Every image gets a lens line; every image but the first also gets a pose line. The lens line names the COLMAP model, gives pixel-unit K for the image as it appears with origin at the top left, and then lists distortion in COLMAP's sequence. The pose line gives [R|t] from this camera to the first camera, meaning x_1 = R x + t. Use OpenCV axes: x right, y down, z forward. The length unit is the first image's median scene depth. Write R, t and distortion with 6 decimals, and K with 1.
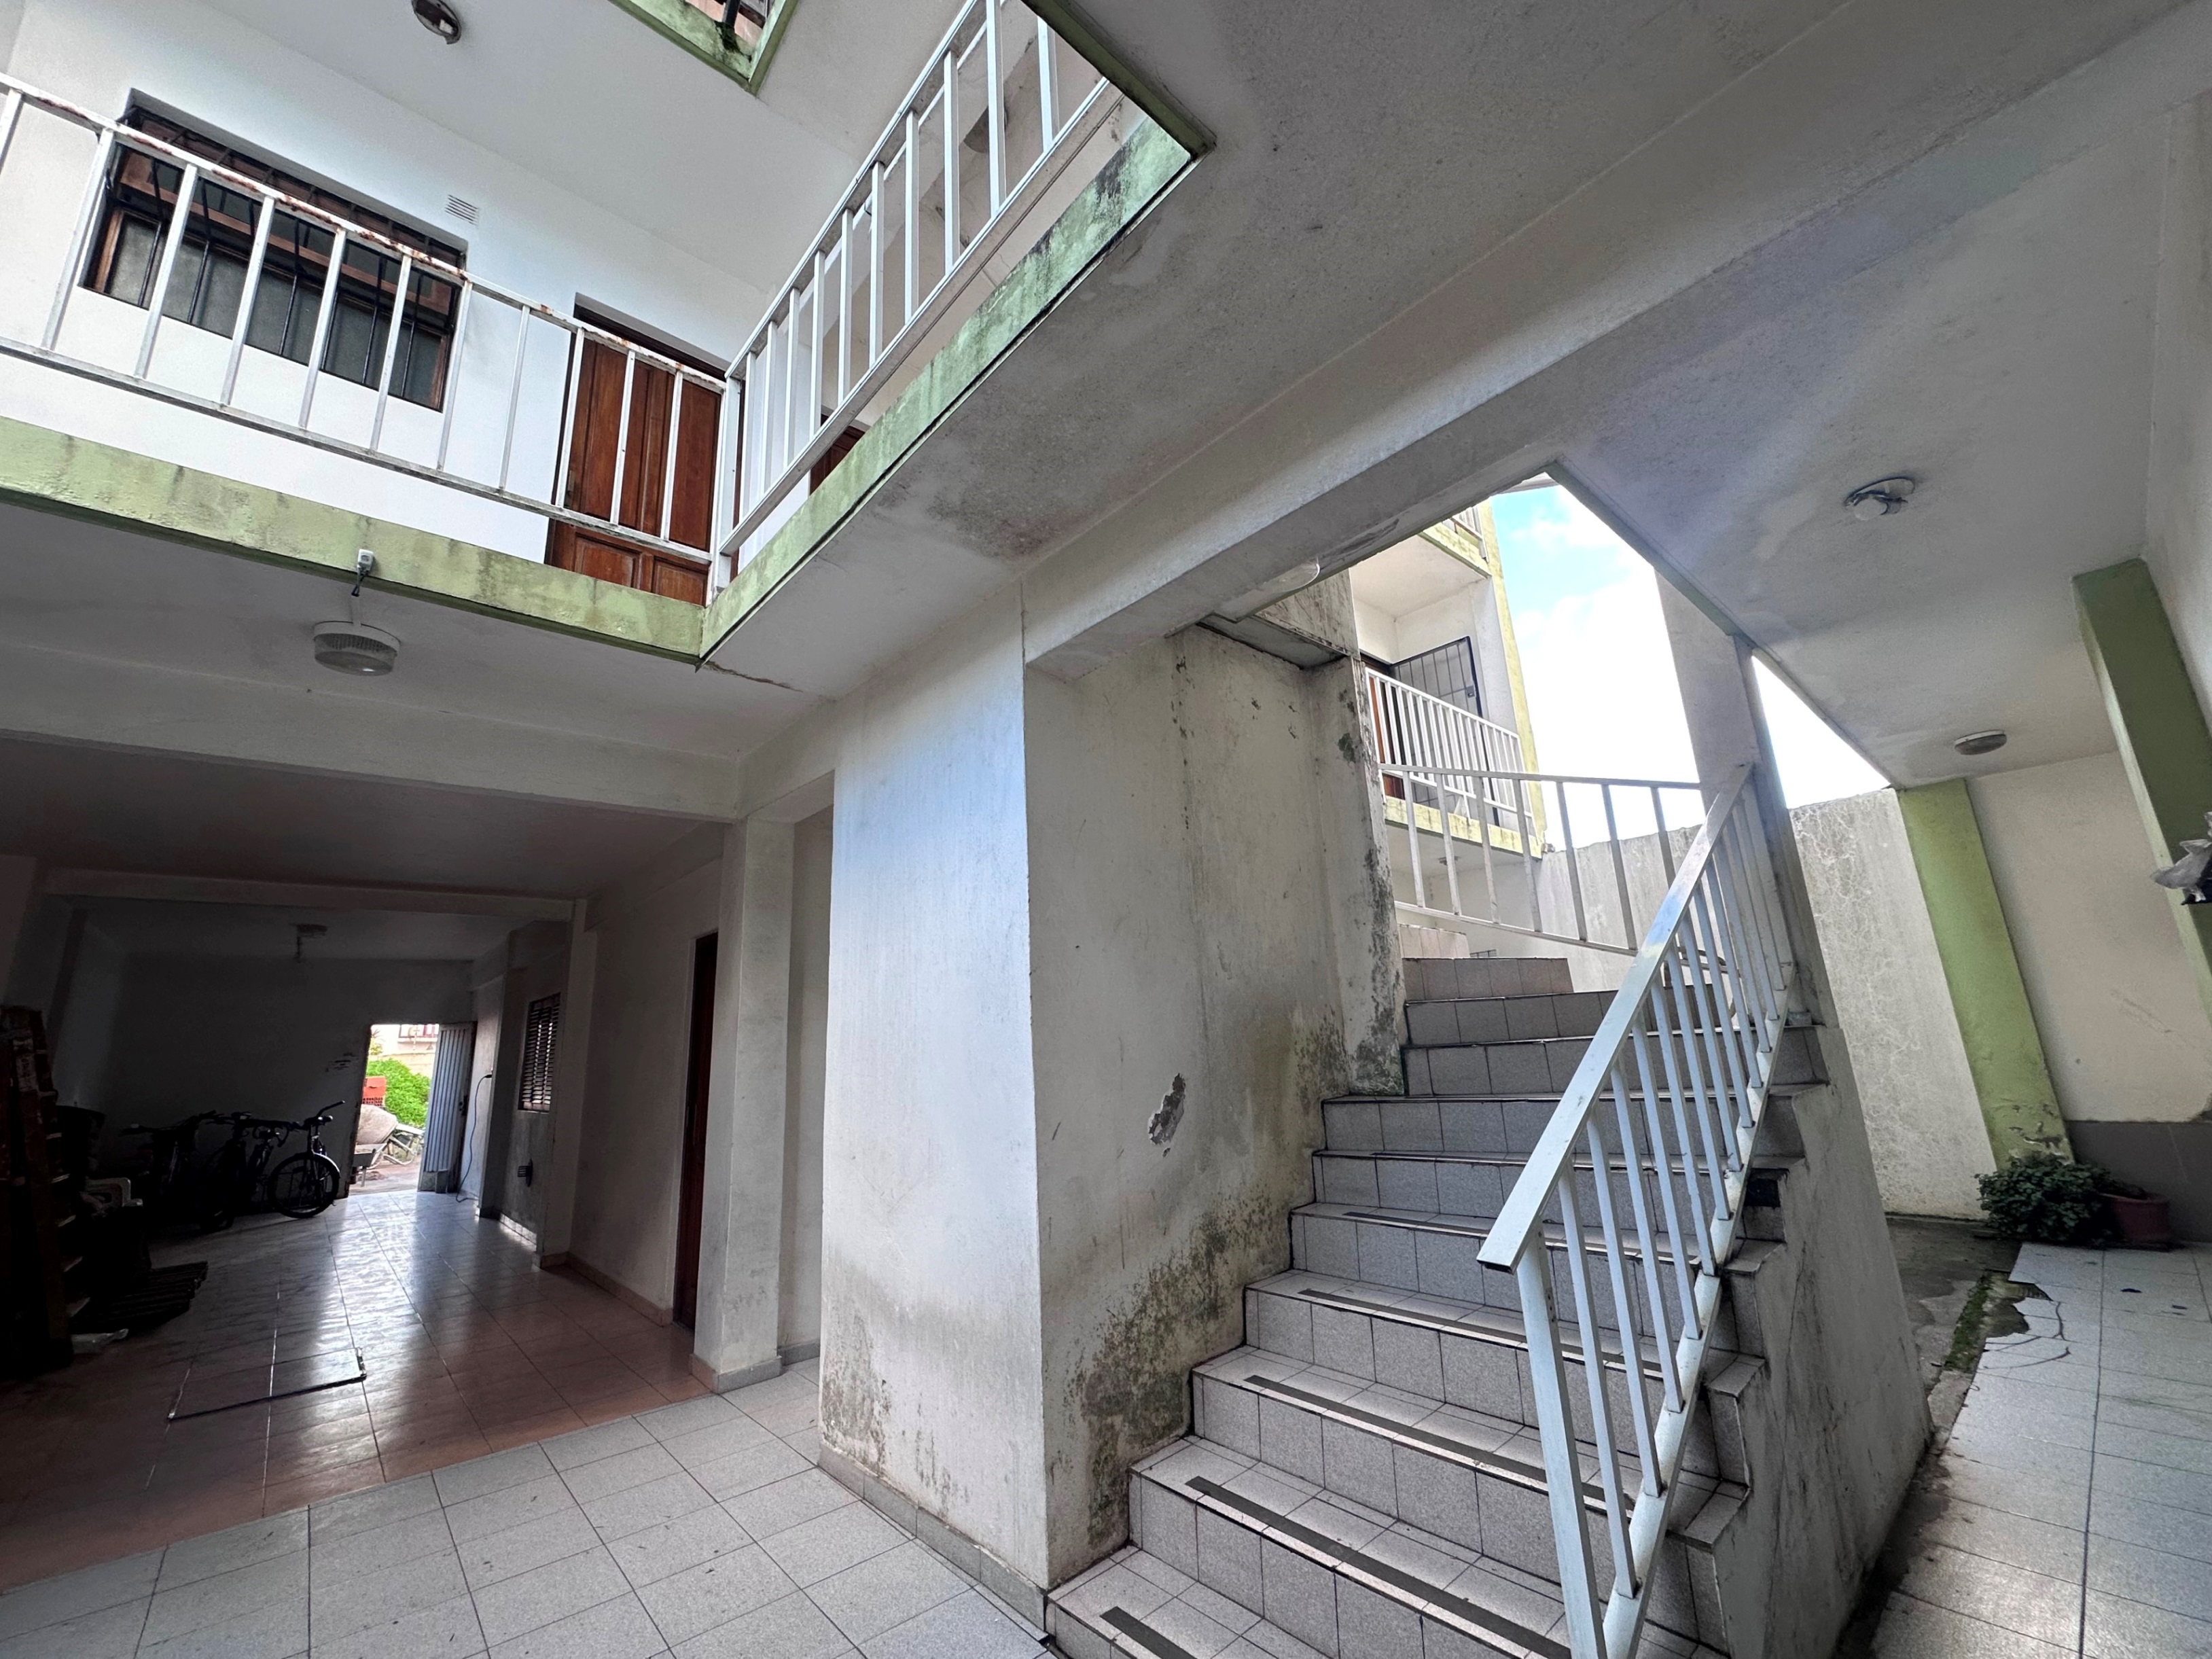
lens RADIAL K [[881.5, 0, 1104.9], [0, 881.5, 833.3], [0, 0, 1]] dist [-0.003962, 0.000658]
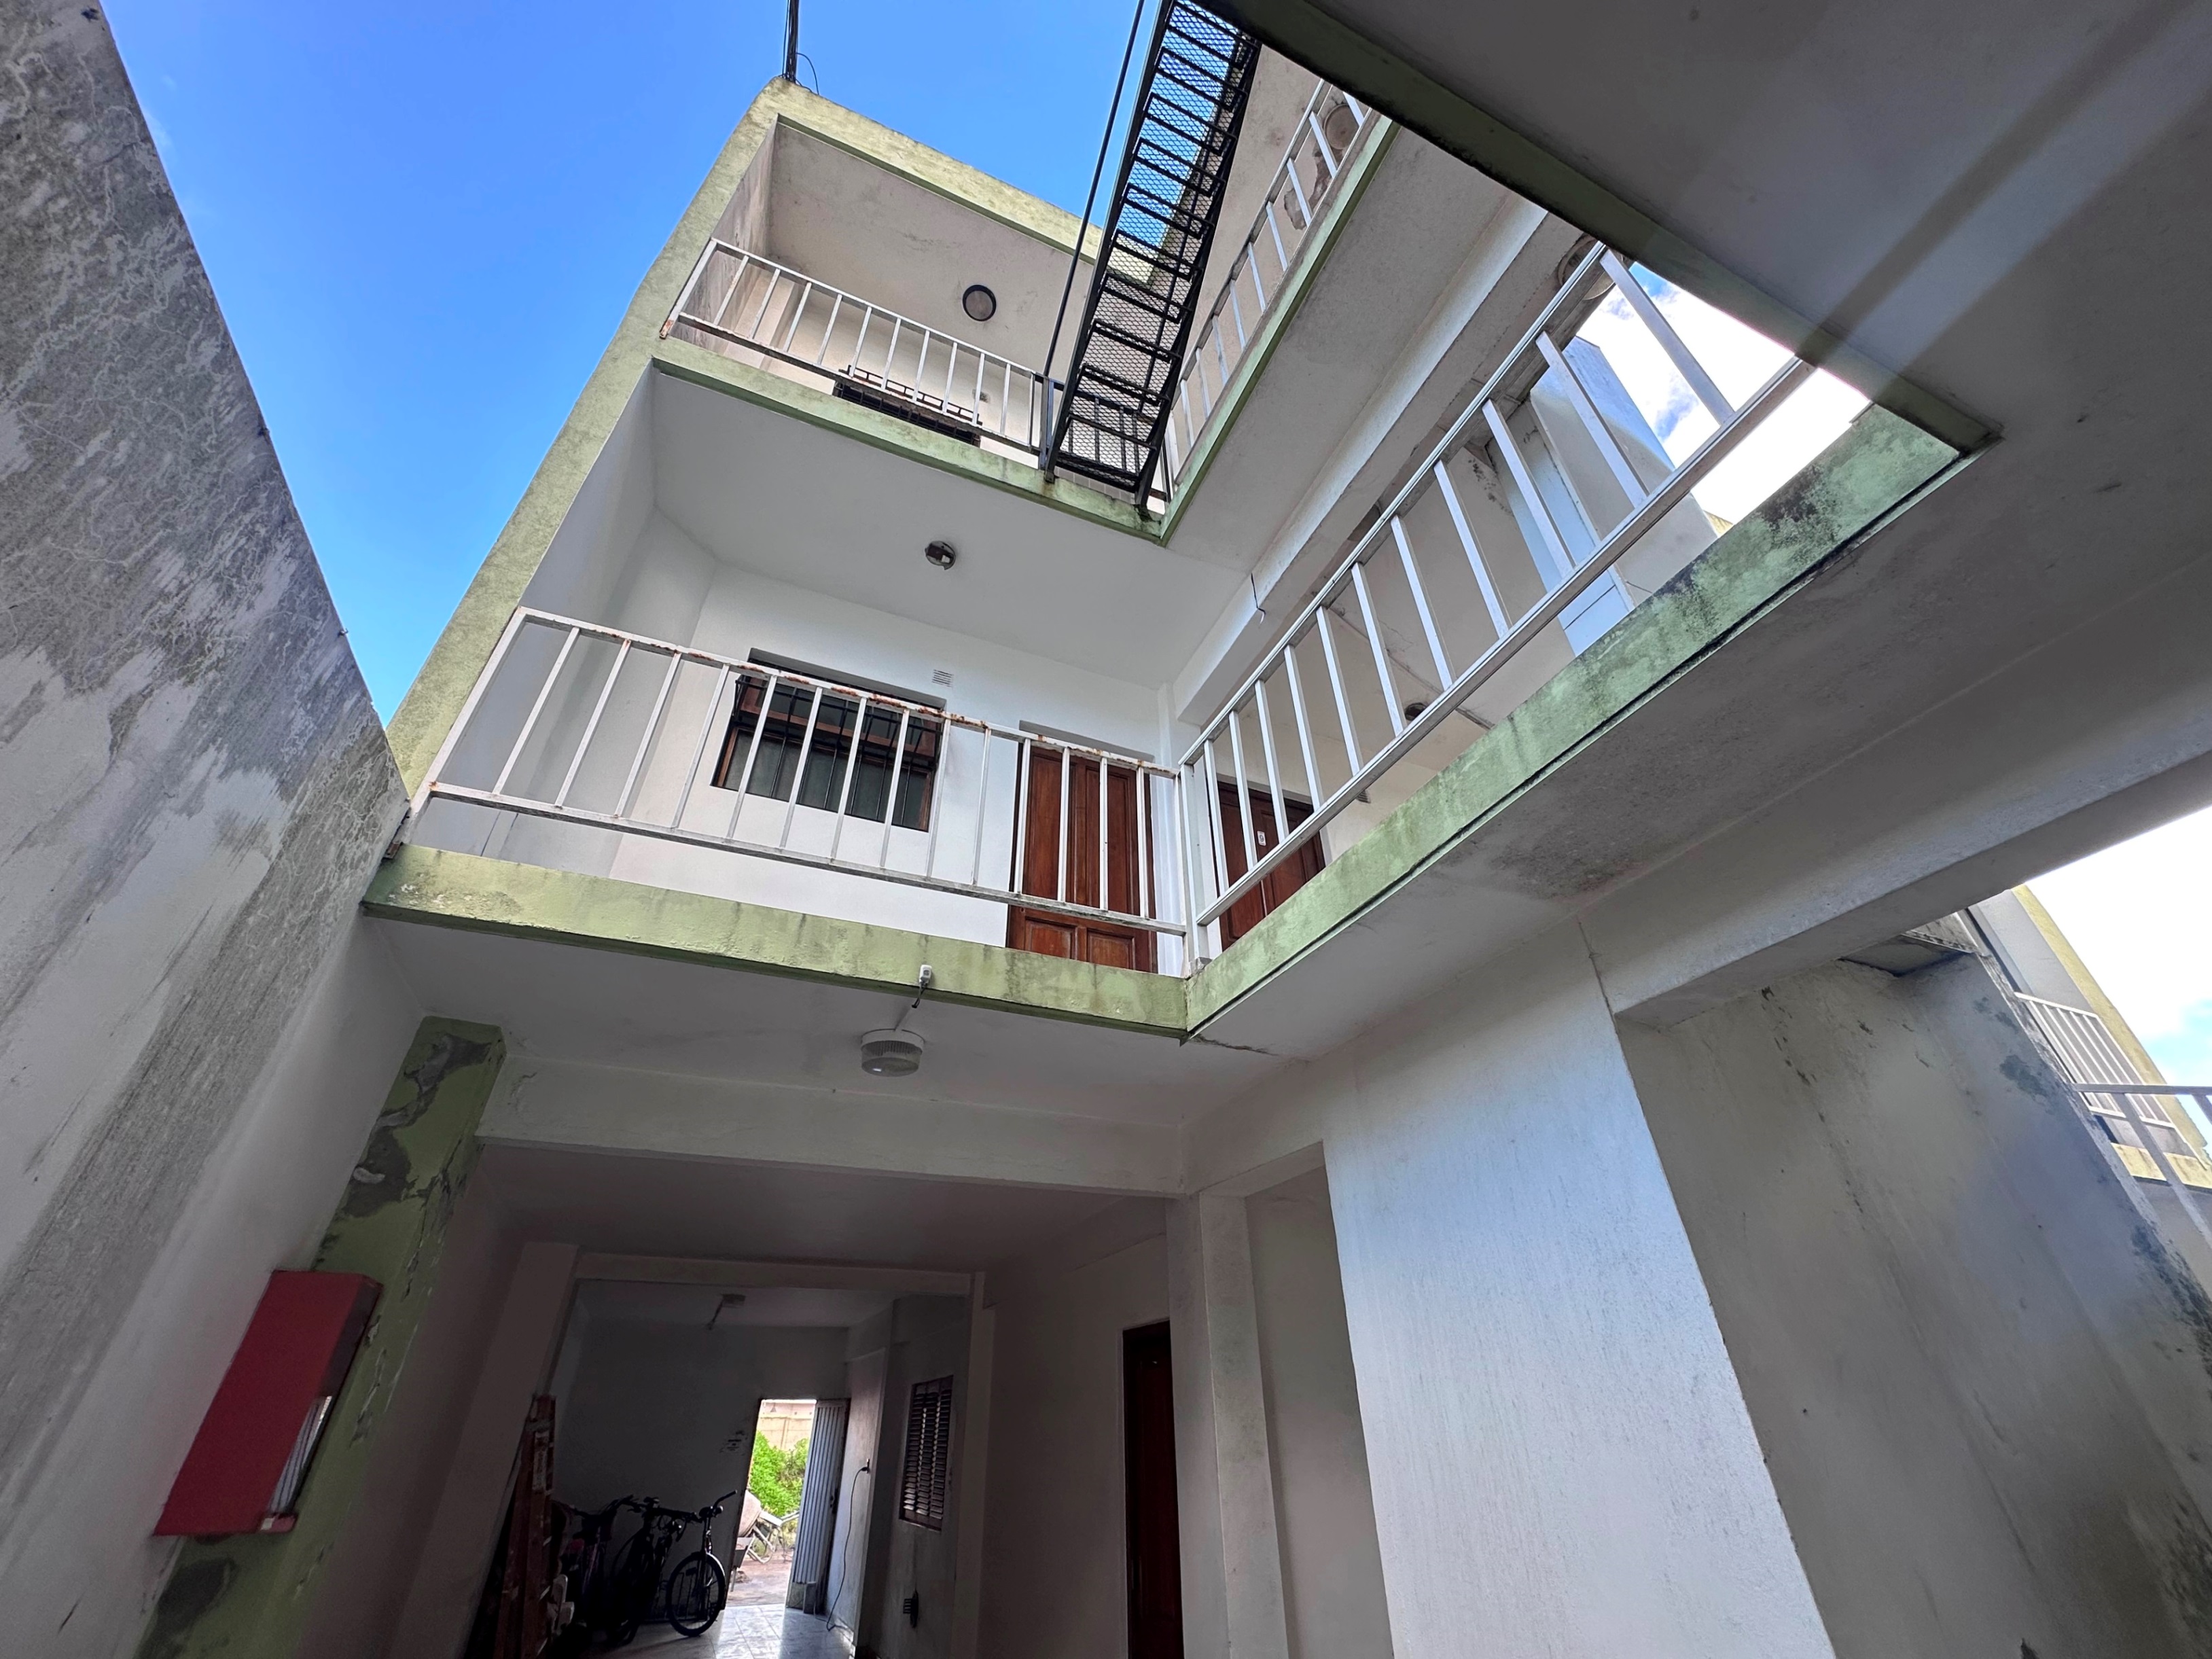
lens RADIAL K [[881.5, 0, 1105.2], [0, 881.5, 831.5], [0, 0, 1]] dist [-0.003962, 0.000658]
pose [[0.946823, -0.149271, -0.285035, -0.207536], [0.040846, 0.934469, -0.353695, -0.057009], [0.319152, 0.323244, 0.890873, 0.027531]]
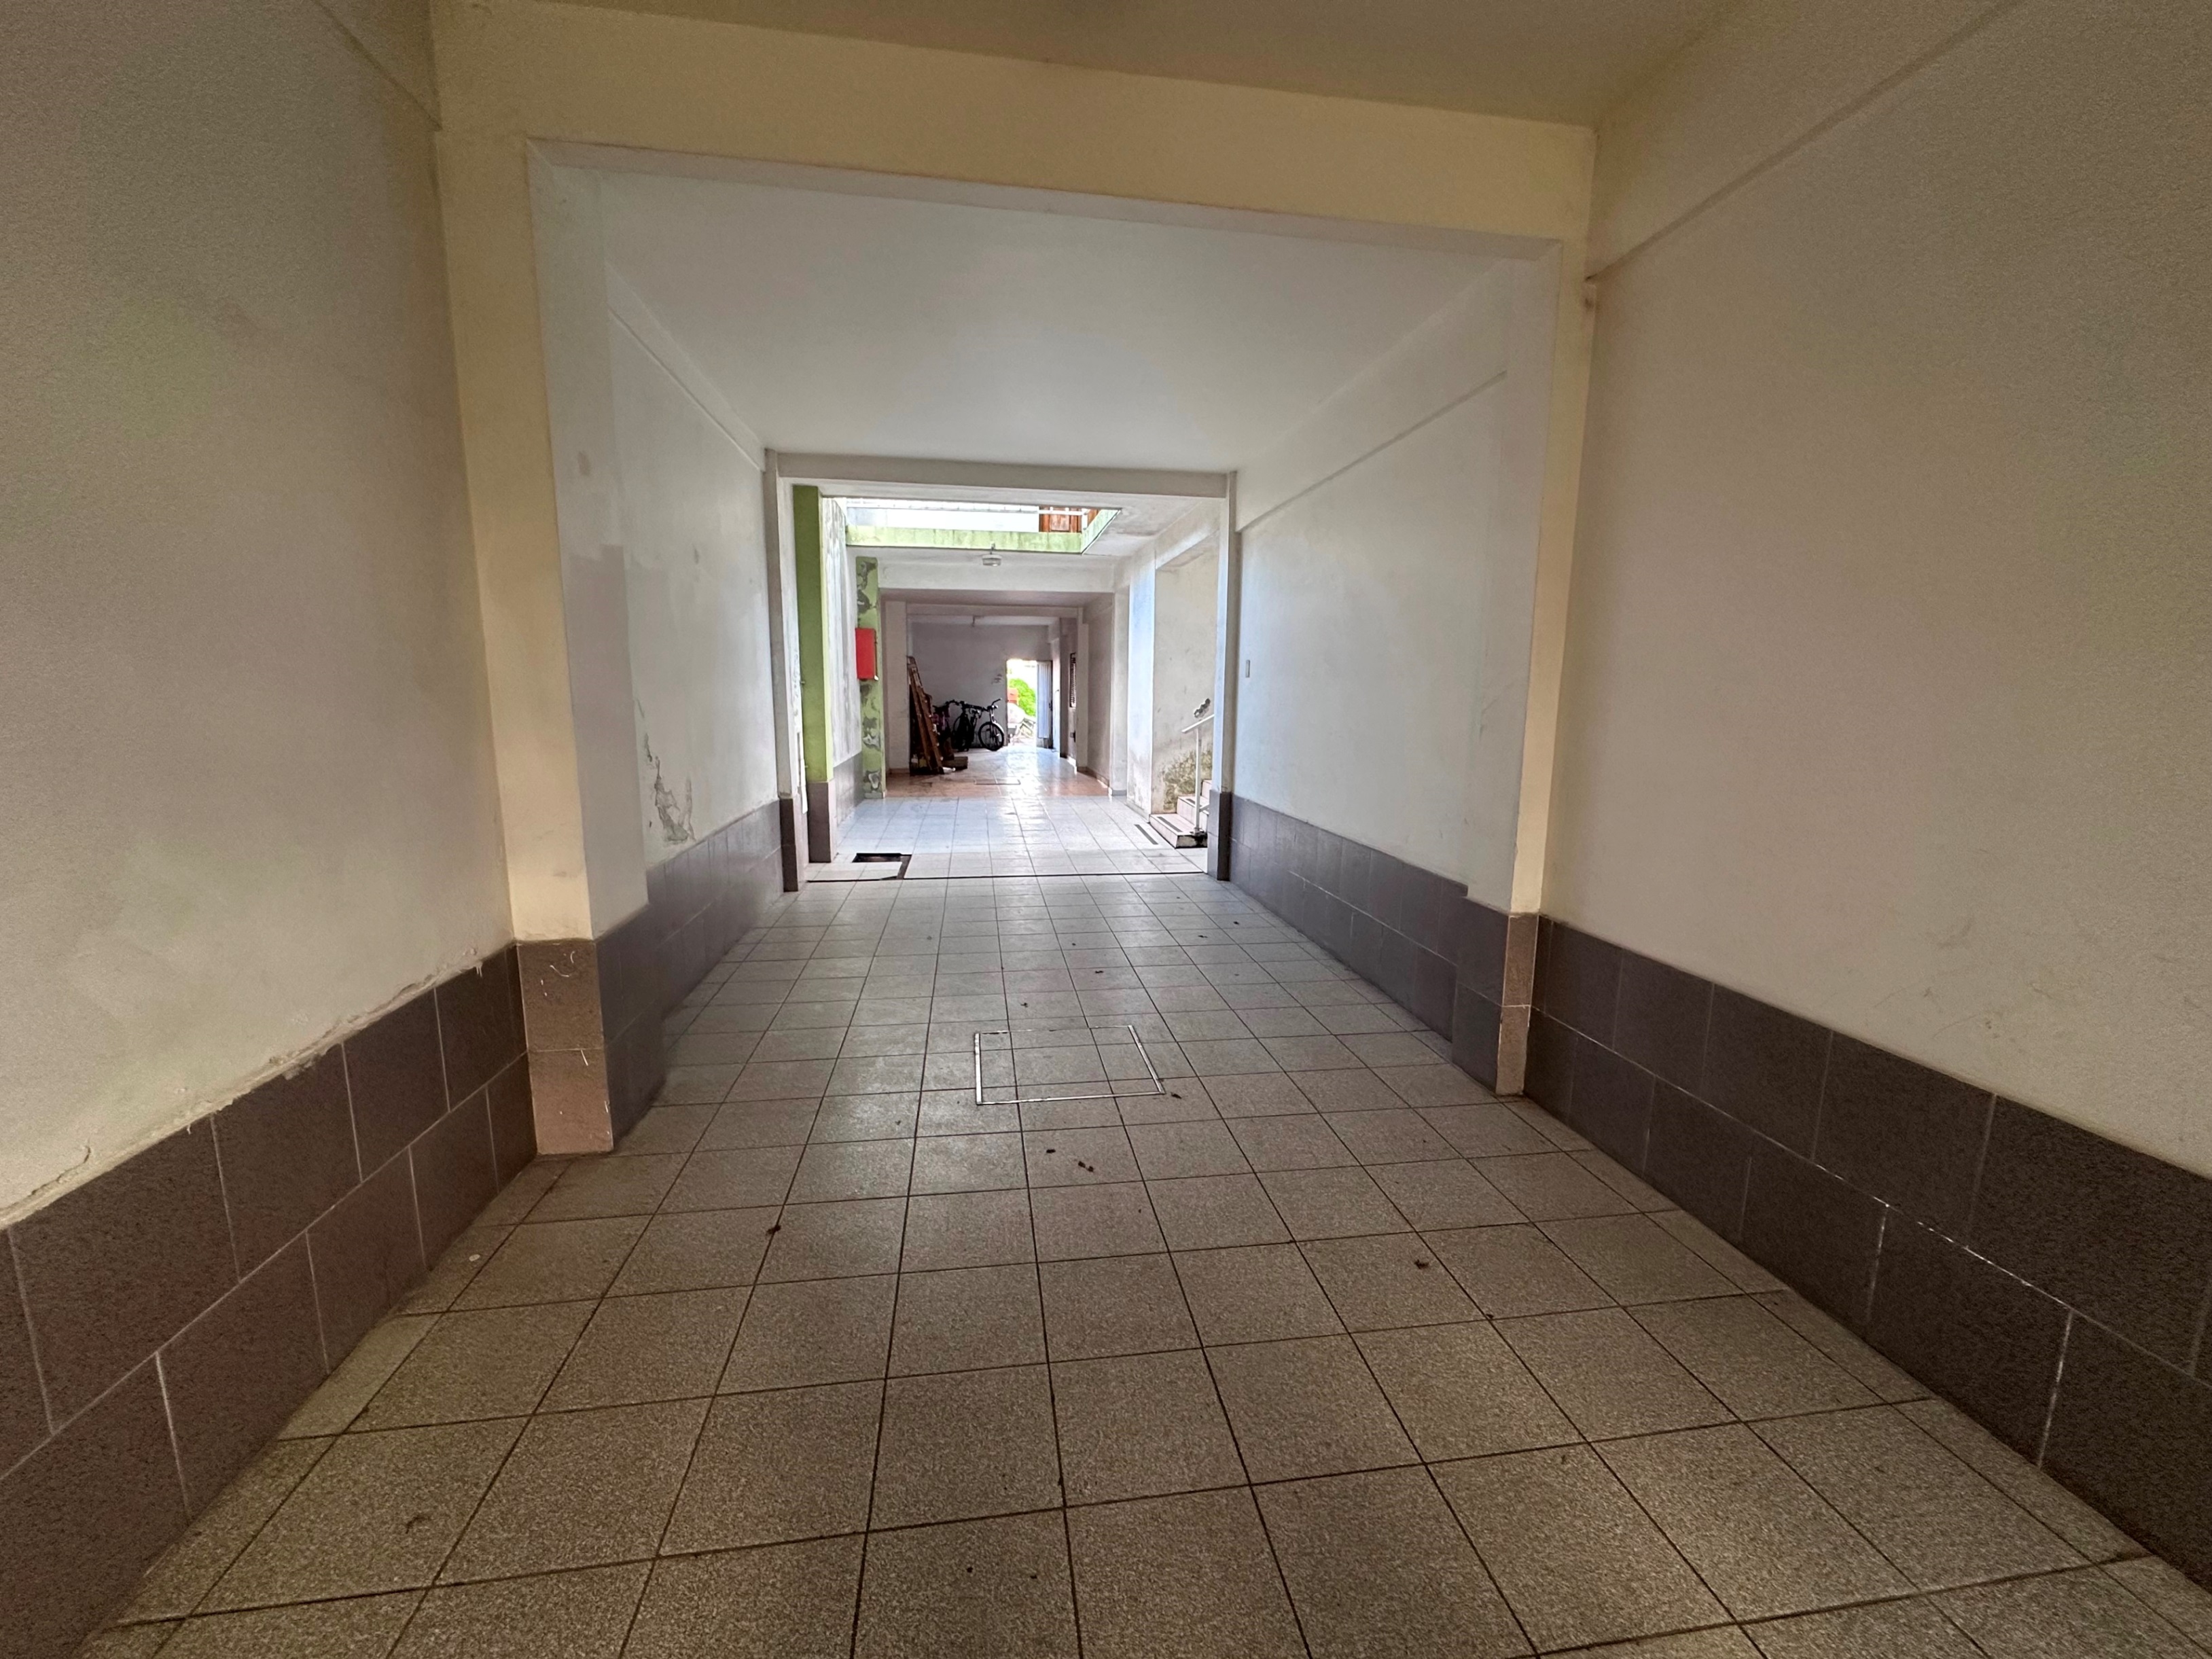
lens RADIAL K [[881.5, 0, 1099.4], [0, 881.5, 824.4], [0, 0, 1]] dist [-0.003962, 0.000658]
pose [[0.836024, 0.134259, -0.532014, 1.134287], [0.081983, 0.928152, 0.363059, -0.370541], [0.542534, -0.347142, 0.764950, -1.360413]]
